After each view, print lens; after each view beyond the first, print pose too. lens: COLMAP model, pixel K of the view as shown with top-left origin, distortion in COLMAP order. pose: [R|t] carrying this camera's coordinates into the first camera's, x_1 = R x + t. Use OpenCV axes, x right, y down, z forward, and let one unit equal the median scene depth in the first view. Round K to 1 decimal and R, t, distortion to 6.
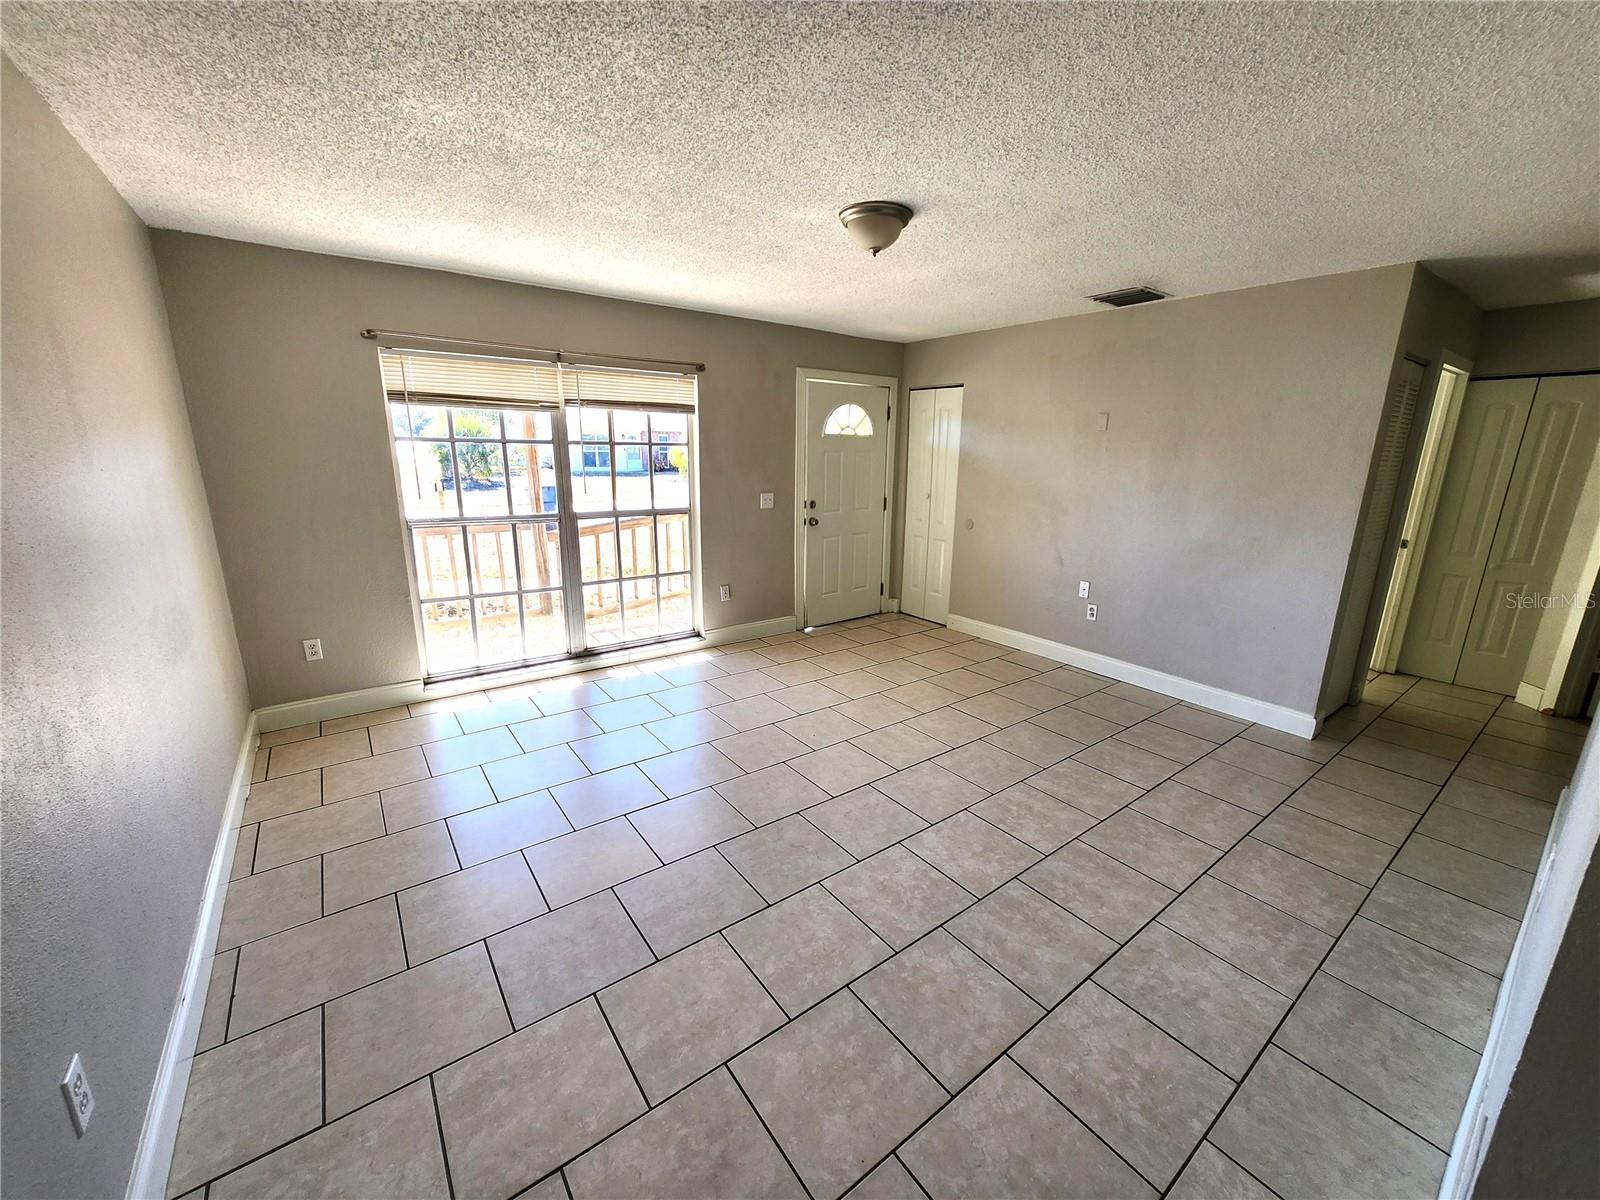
lens RADIAL K [[628.1, 0, 804.7], [0, 628.1, 601.8], [0, 0, 1]] dist [-0.002753, -0.000641]
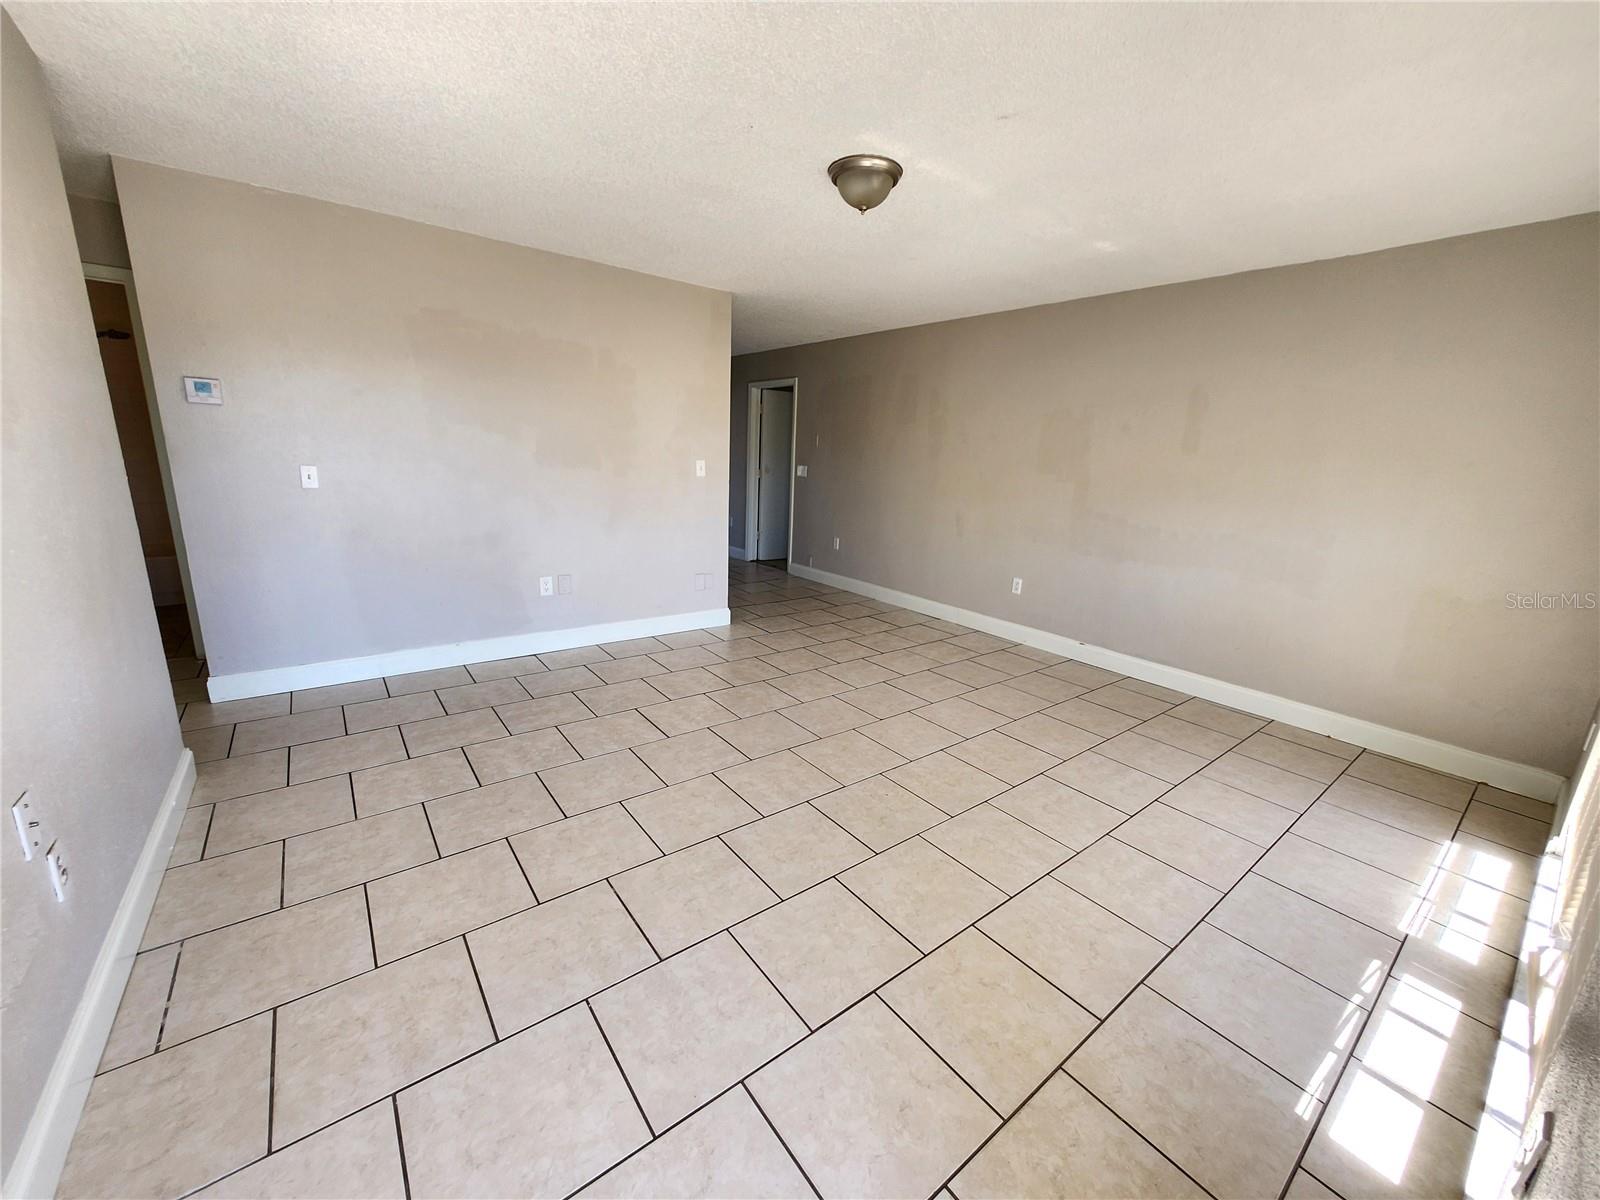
lens RADIAL K [[628.1, 0, 799.7], [0, 628.1, 600.8], [0, 0, 1]] dist [-0.002753, -0.000641]
pose [[-0.997908, -0.057541, -0.029483, 0.197503], [-0.064654, 0.885805, 0.459531, -0.423764], [-0.000326, 0.460476, -0.887672, 1.981029]]
